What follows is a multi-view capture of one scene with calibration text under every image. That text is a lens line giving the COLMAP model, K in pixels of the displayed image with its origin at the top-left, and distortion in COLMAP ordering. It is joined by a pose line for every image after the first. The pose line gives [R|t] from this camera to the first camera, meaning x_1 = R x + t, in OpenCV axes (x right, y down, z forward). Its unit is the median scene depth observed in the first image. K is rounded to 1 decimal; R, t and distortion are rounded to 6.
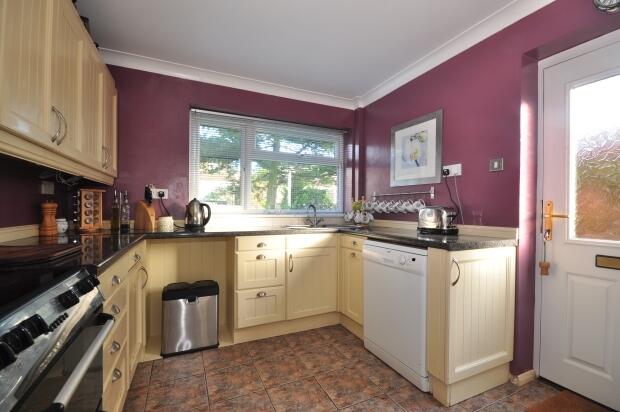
lens RADIAL K [[273.0, 0, 309.9], [0, 273.0, 207.2], [0, 0, 1]] dist [0.001172, 0.000367]
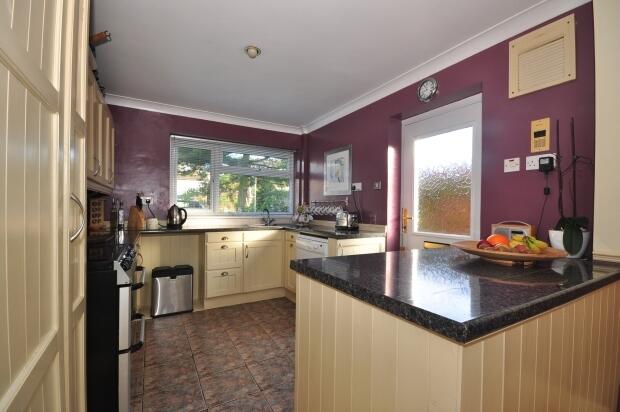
lens RADIAL K [[273.0, 0, 308.9], [0, 273.0, 209.3], [0, 0, 1]] dist [0.001172, 0.000367]
pose [[0.996232, 0.002107, 0.086697, 0.125576], [-0.003073, 0.999935, 0.011015, -0.026548], [-0.086668, -0.011240, 0.996174, -0.410988]]
